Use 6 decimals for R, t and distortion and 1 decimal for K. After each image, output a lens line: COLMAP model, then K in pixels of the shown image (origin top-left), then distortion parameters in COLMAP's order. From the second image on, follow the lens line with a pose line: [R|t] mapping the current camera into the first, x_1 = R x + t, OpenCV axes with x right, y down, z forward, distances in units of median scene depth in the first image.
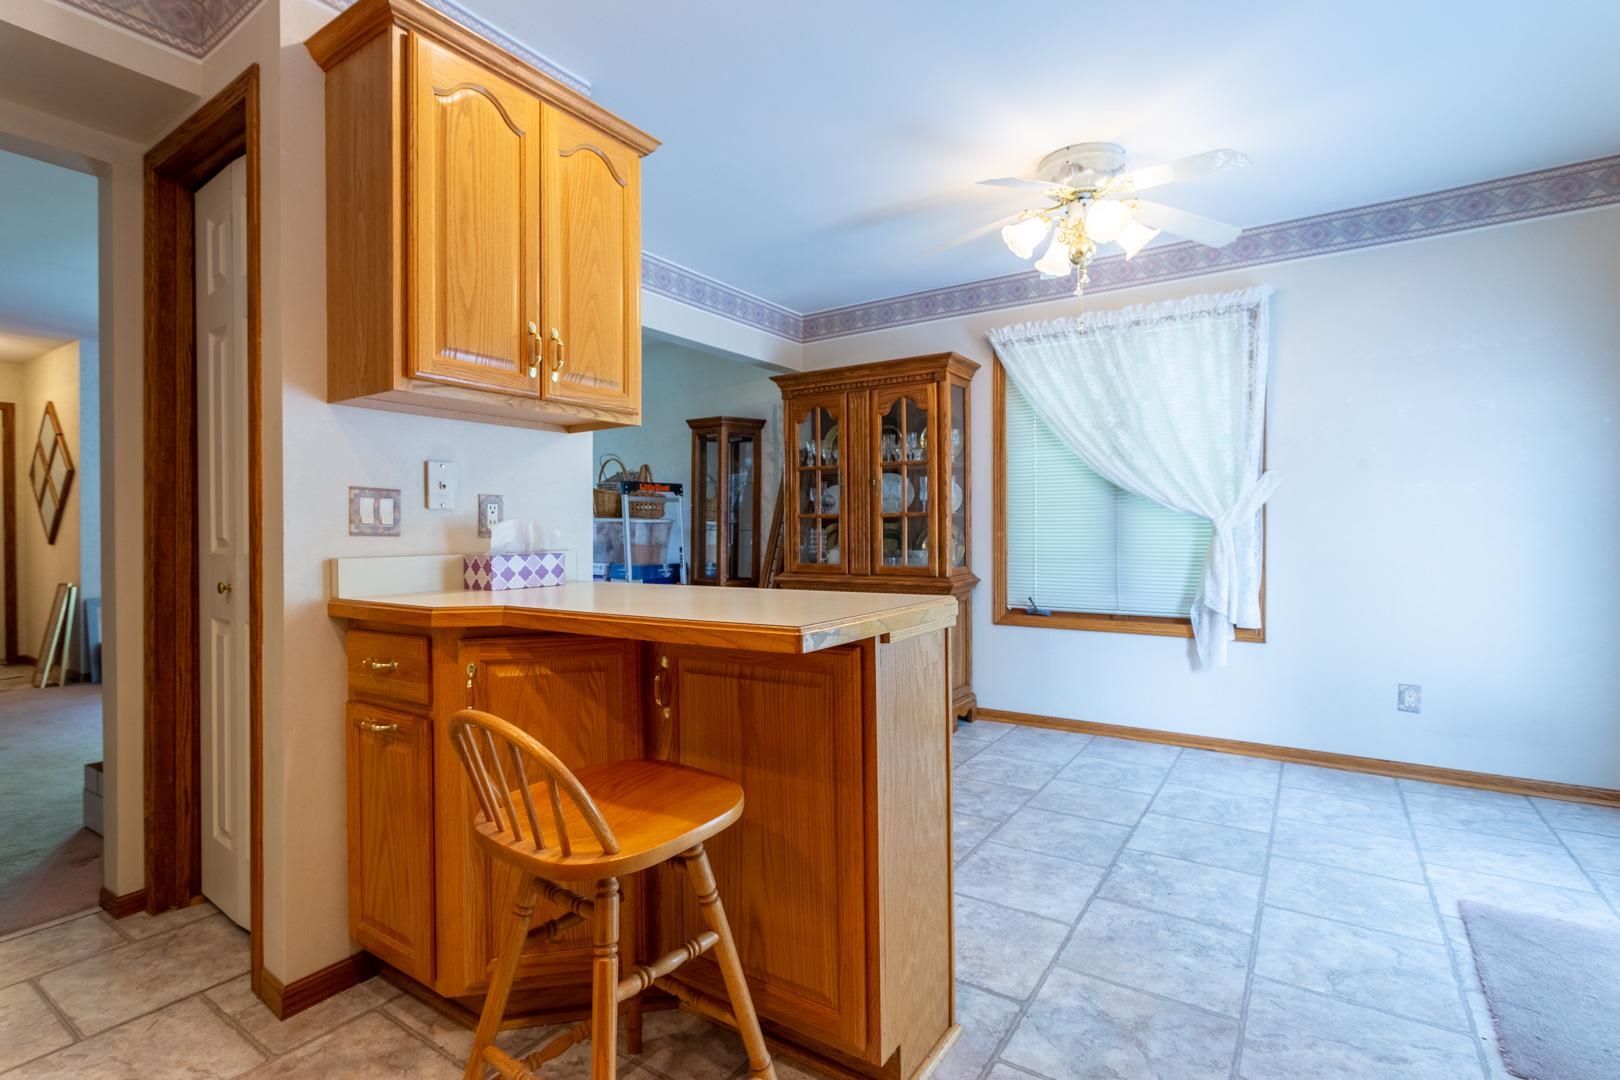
lens RADIAL K [[771.5, 0, 795.8], [0, 771.5, 542.2], [0, 0, 1]] dist [0.001220, -0.000218]
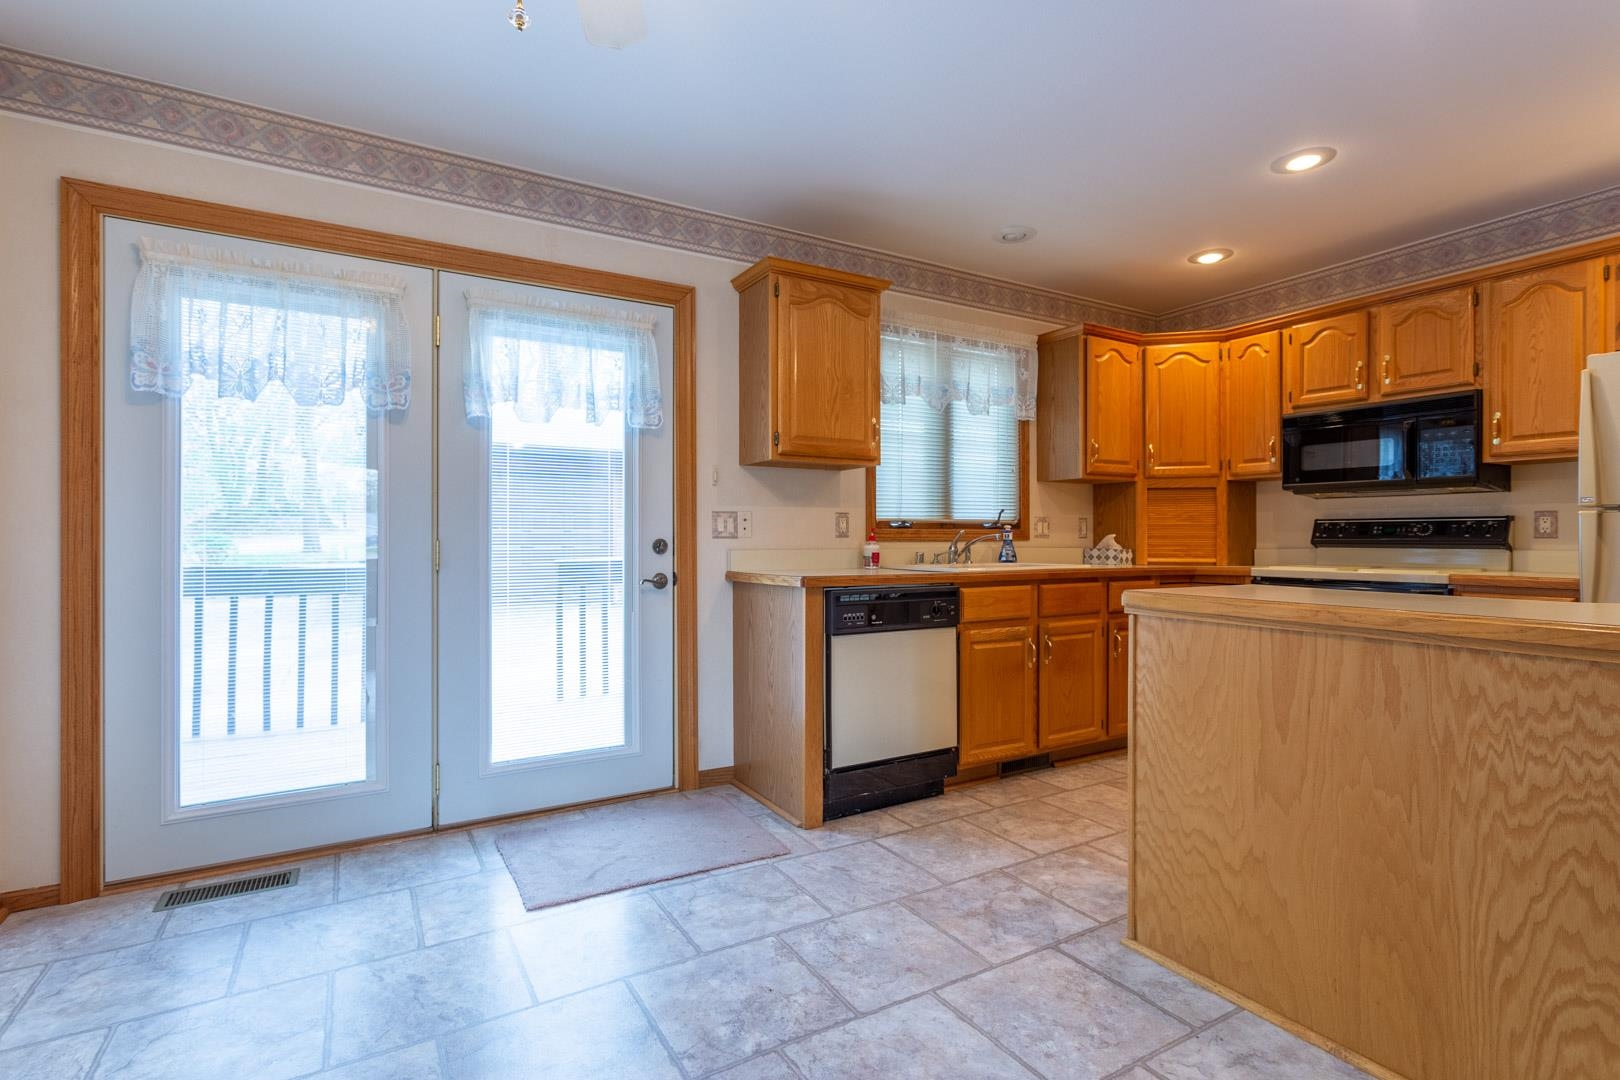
lens RADIAL K [[764.9, 0, 799.8], [0, 764.9, 537.4], [0, 0, 1]] dist [-0.002563, 0.000460]
pose [[-0.902376, 0.009232, 0.430851, 0.100509], [0.014304, 0.999861, 0.008536, -0.022216], [-0.430713, 0.013866, -0.902382, 1.582338]]
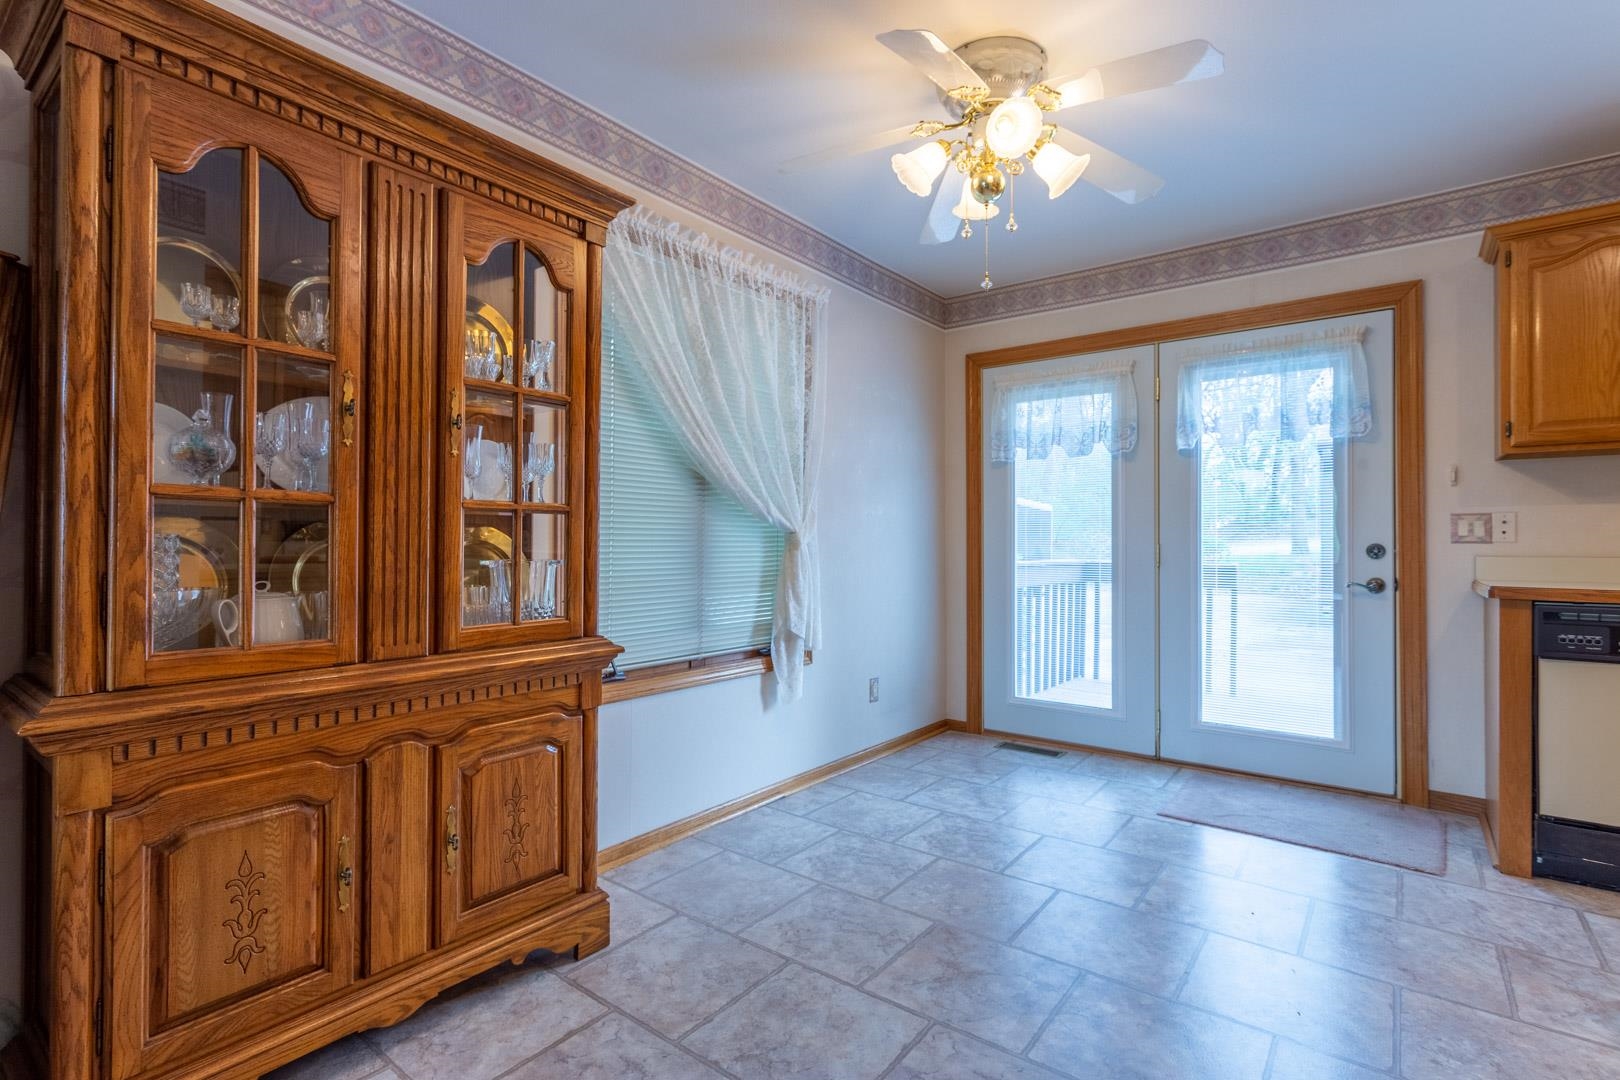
lens RADIAL K [[769.1, 0, 808.2], [0, 769.1, 537.1], [0, 0, 1]] dist [0.003322, 0.000617]
pose [[0.058568, 0.013172, 0.998197, -0.500652], [0.013048, 0.999817, -0.013959, -0.017181], [-0.998198, 0.013842, 0.058386, 1.398466]]
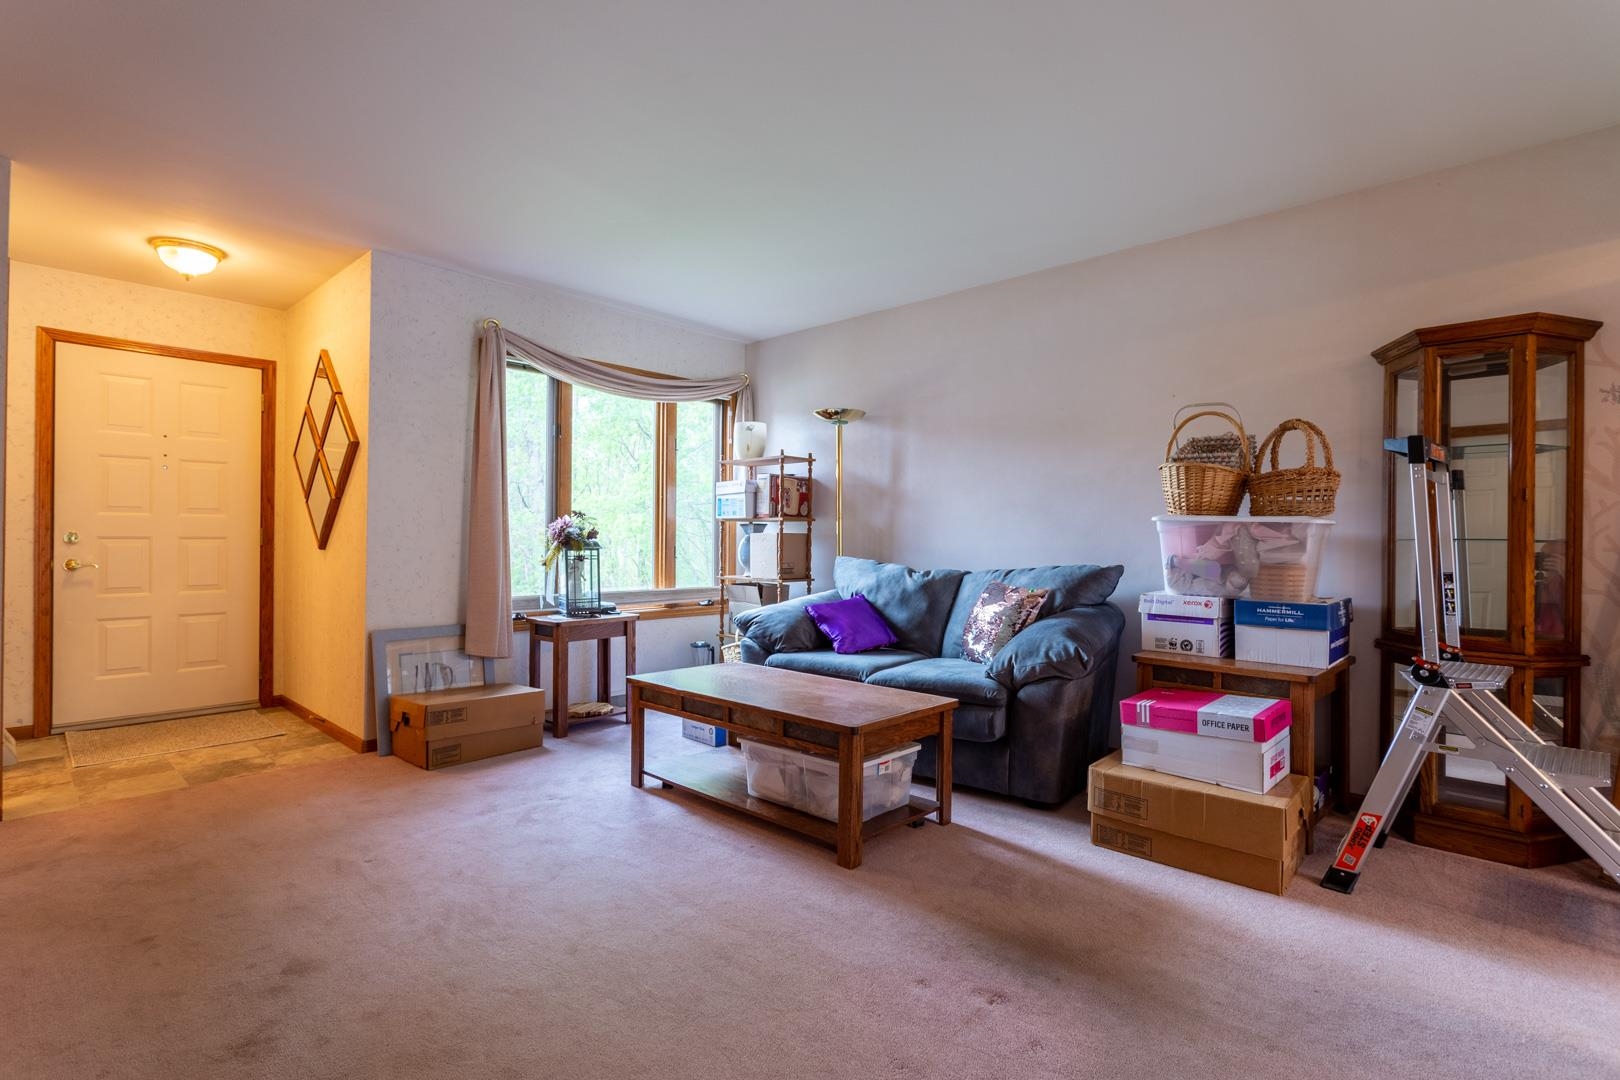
lens RADIAL K [[769.1, 0, 808.2], [0, 769.1, 537.1], [0, 0, 1]] dist [0.003322, 0.000617]
pose [[0.987557, 0.009469, -0.156978, -0.983999], [-0.011831, 0.999830, -0.014120, -0.009627], [0.156817, 0.015802, 0.987501, 0.885605]]
